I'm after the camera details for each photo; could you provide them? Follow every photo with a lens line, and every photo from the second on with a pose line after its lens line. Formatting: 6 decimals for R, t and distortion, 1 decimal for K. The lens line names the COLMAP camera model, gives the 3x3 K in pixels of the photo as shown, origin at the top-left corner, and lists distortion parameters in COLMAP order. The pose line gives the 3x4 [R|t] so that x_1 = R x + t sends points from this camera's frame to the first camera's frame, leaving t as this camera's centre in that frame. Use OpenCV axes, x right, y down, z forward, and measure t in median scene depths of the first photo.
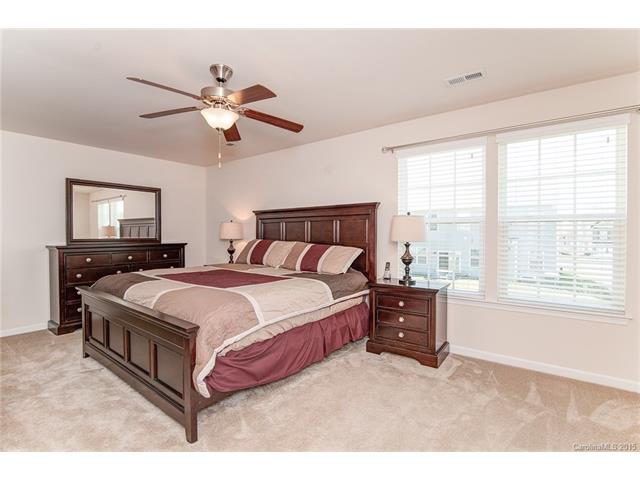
lens RADIAL K [[305.8, 0, 335.9], [0, 305.8, 237.5], [0, 0, 1]] dist [-0.011799, 0.001518]
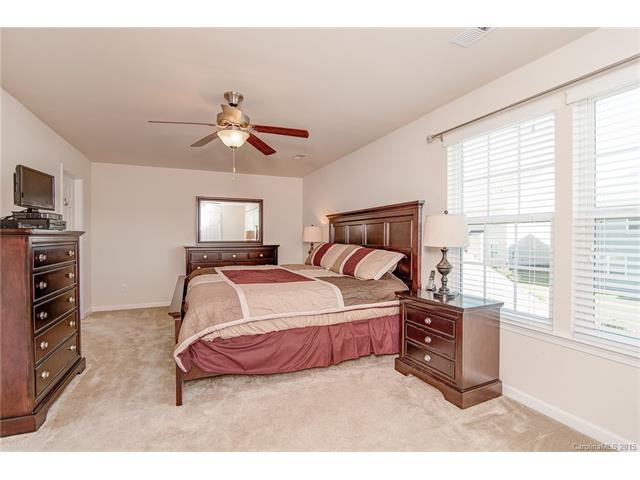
lens RADIAL K [[305.8, 0, 318.8], [0, 305.8, 239.0], [0, 0, 1]] dist [-0.011799, 0.001518]
pose [[0.859306, 0.002606, -0.511455, 0.364369], [-0.004686, 0.999985, -0.002778, -0.002777], [0.511440, 0.004784, 0.859306, 0.122942]]
